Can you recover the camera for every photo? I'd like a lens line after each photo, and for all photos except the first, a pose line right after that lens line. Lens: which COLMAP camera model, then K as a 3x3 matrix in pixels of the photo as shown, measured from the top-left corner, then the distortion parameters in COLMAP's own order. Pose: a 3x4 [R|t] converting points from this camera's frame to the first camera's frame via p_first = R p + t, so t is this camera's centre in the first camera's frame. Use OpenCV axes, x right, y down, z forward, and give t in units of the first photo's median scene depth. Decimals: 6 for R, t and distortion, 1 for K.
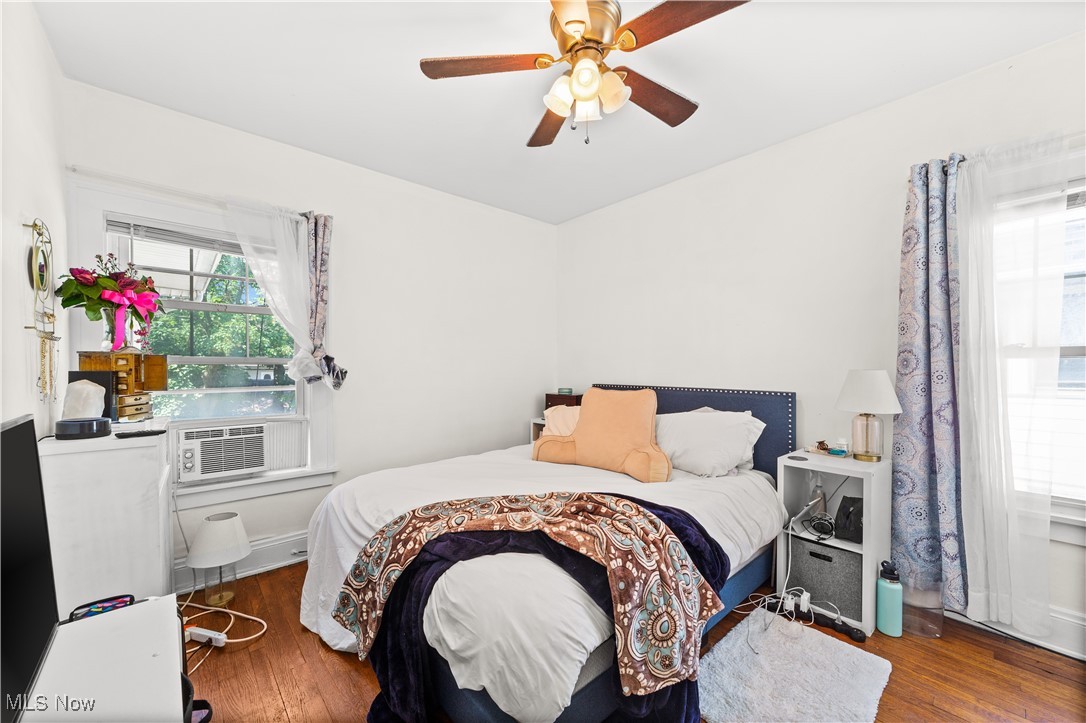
lens RADIAL K [[420.0, 0, 539.6], [0, 420.0, 364.2], [0, 0, 1]] dist [-0.001206, -0.000093]
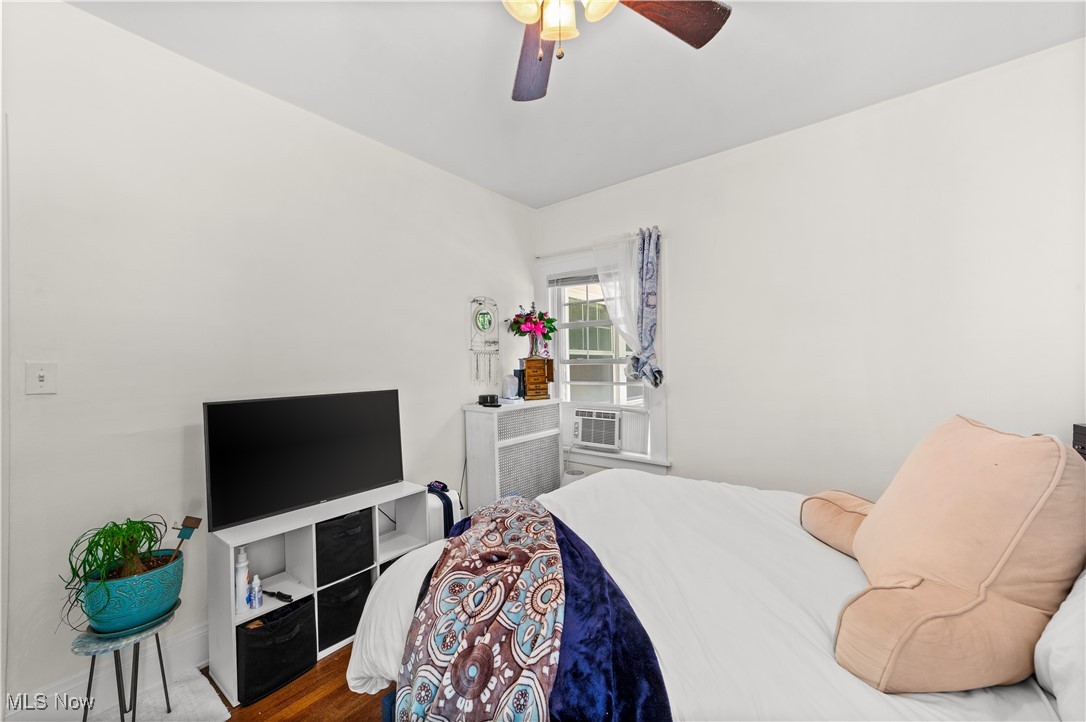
lens RADIAL K [[420.0, 0, 539.6], [0, 420.0, 363.7], [0, 0, 1]] dist [-0.001206, -0.000093]
pose [[0.176129, -0.004957, -0.984355, 0.567772], [0.010444, 0.999940, -0.003166, -0.000576], [0.984312, -0.009723, 0.176170, 0.579490]]
